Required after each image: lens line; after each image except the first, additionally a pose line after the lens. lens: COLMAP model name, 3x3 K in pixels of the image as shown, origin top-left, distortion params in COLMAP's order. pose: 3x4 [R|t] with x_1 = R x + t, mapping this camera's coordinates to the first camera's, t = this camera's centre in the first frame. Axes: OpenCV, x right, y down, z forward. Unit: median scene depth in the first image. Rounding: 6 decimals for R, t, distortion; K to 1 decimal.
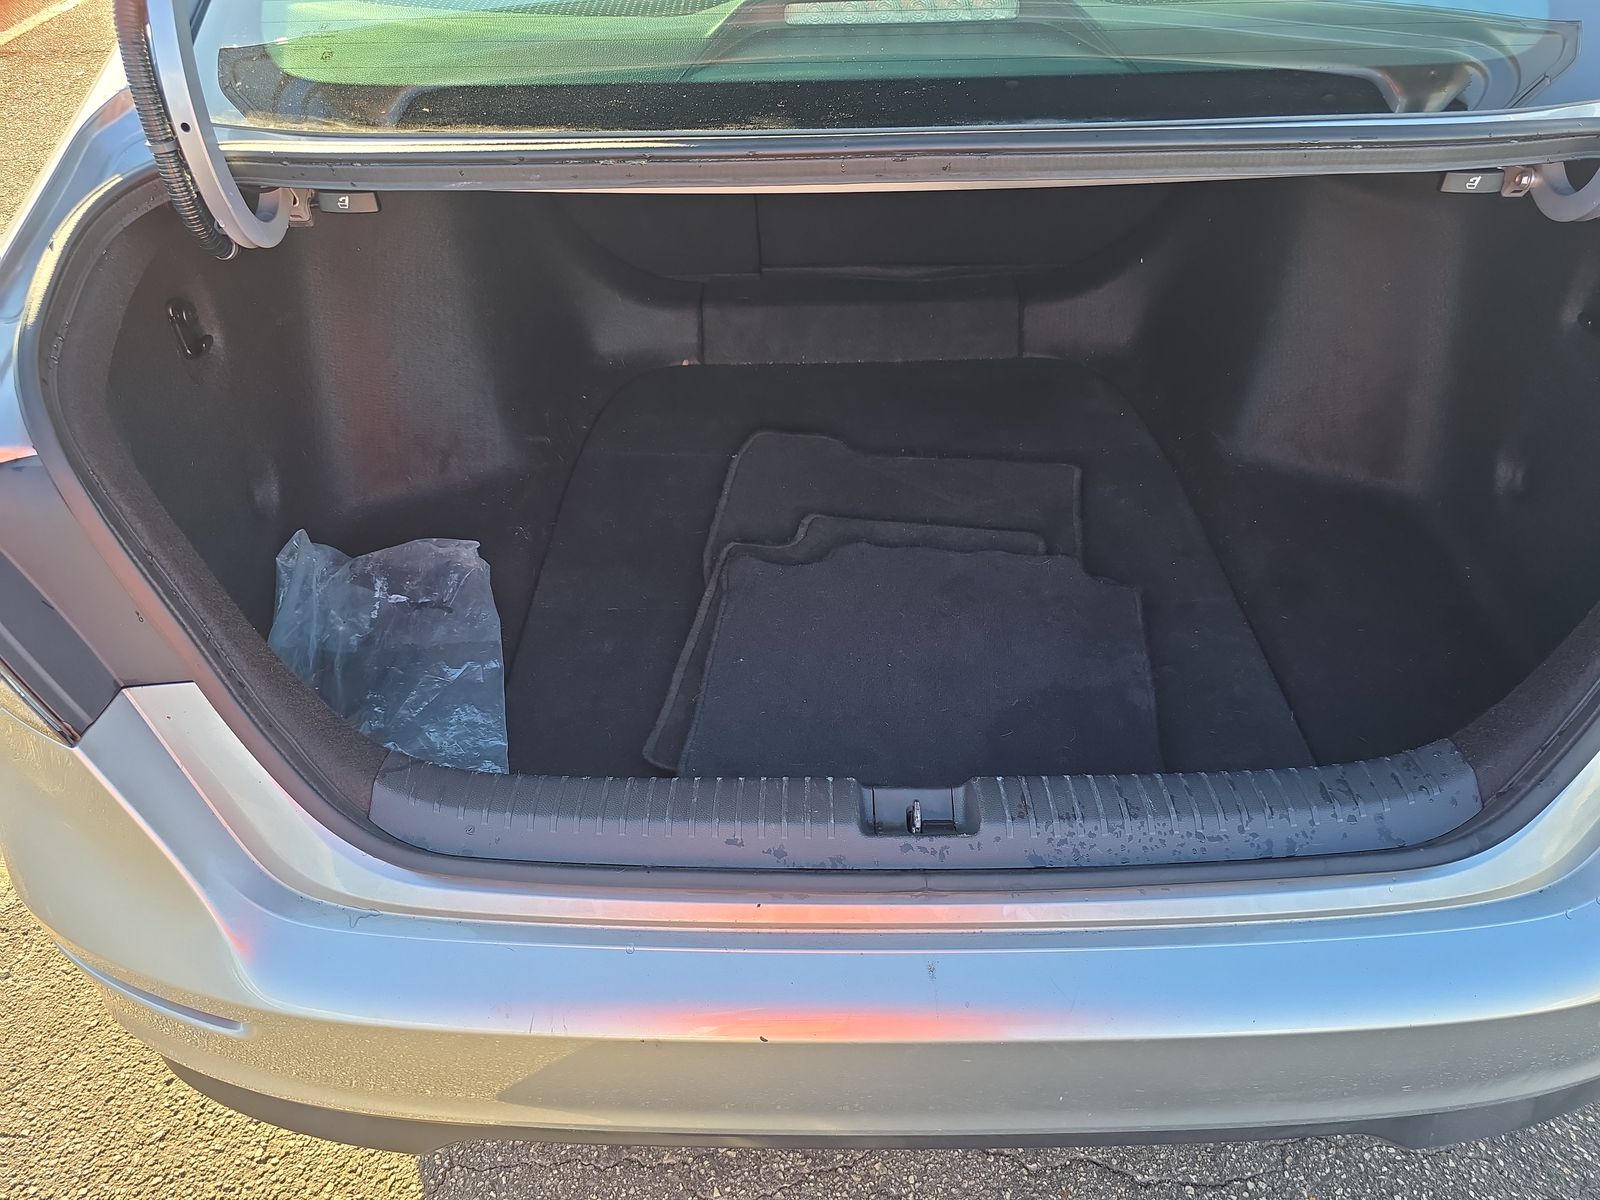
lens RADIAL K [[1085.9, 0, 798.8], [0, 1085.9, 597.9], [0, 0, 1]] dist [0.005240, -0.016323]
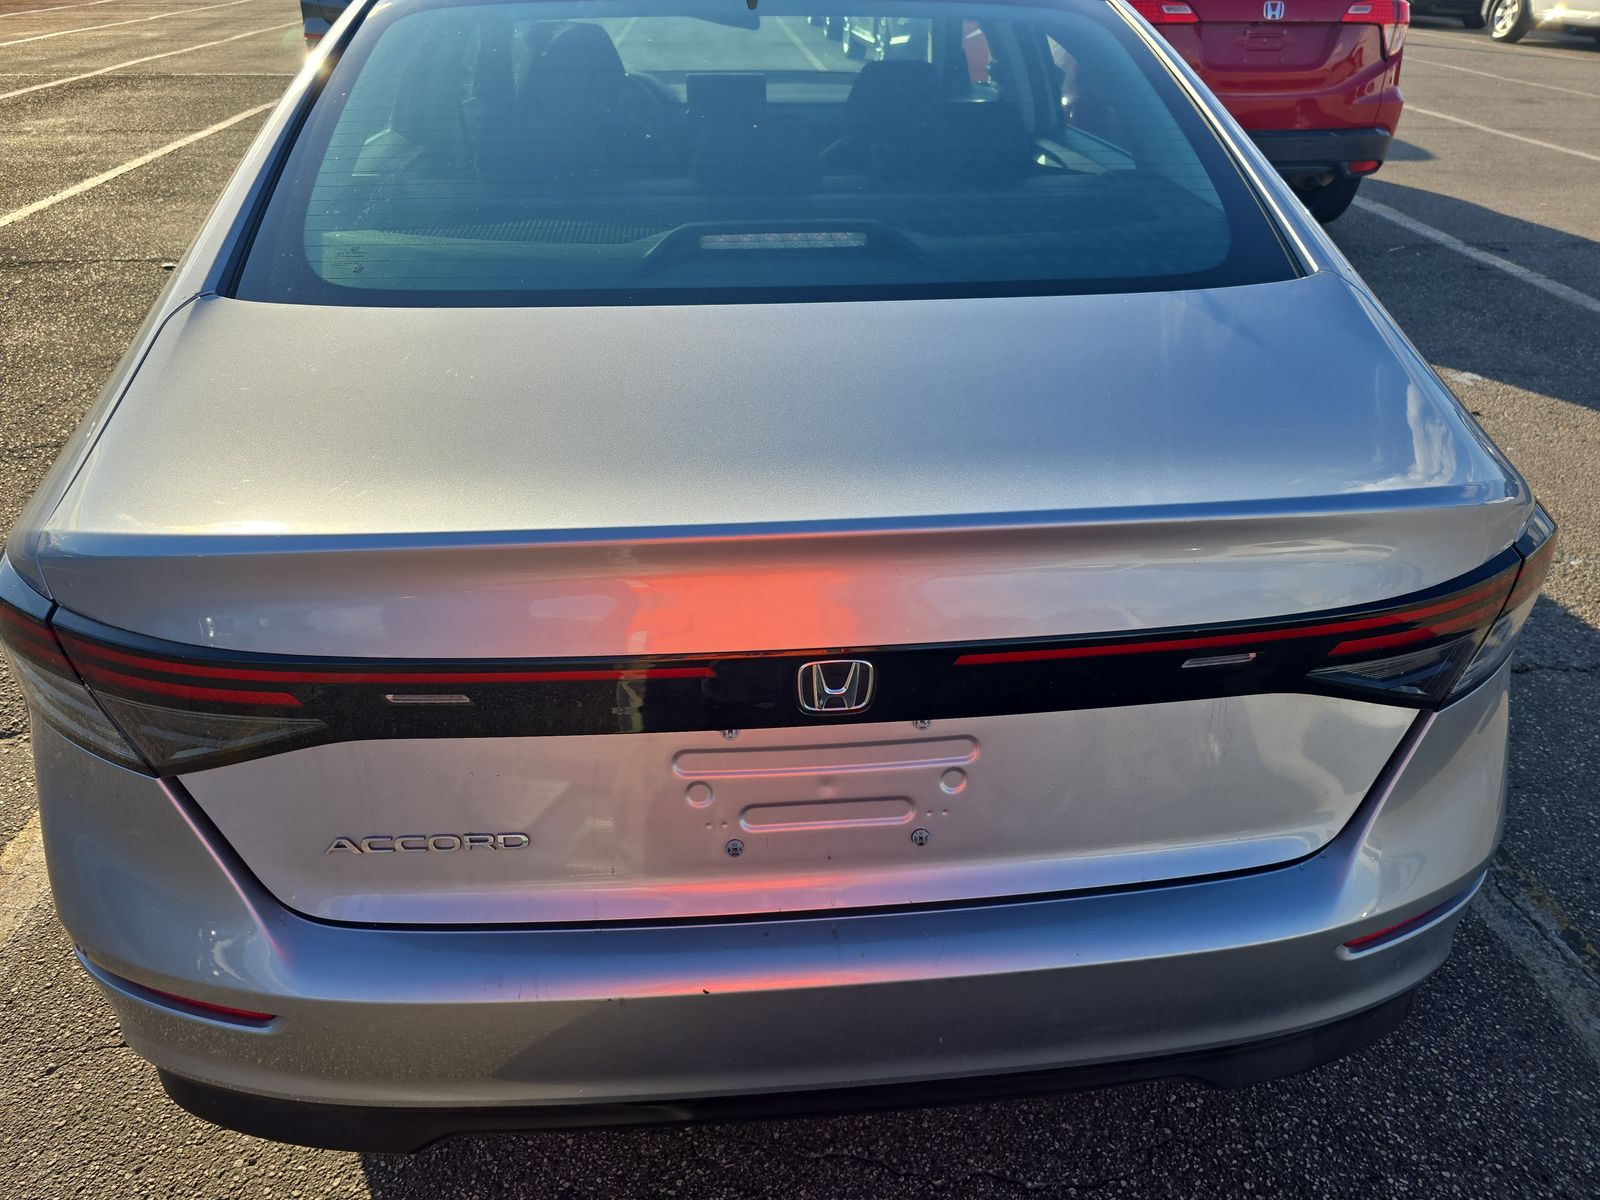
lens RADIAL K [[1085.9, 0, 800.5], [0, 1085.9, 601.6], [0, 0, 1]] dist [0.005240, -0.016323]
pose [[0.995519, -0.026031, 0.090905, -0.015965], [0.040622, 0.985865, -0.162545, 0.101941], [-0.085388, 0.165509, 0.982505, -0.208681]]
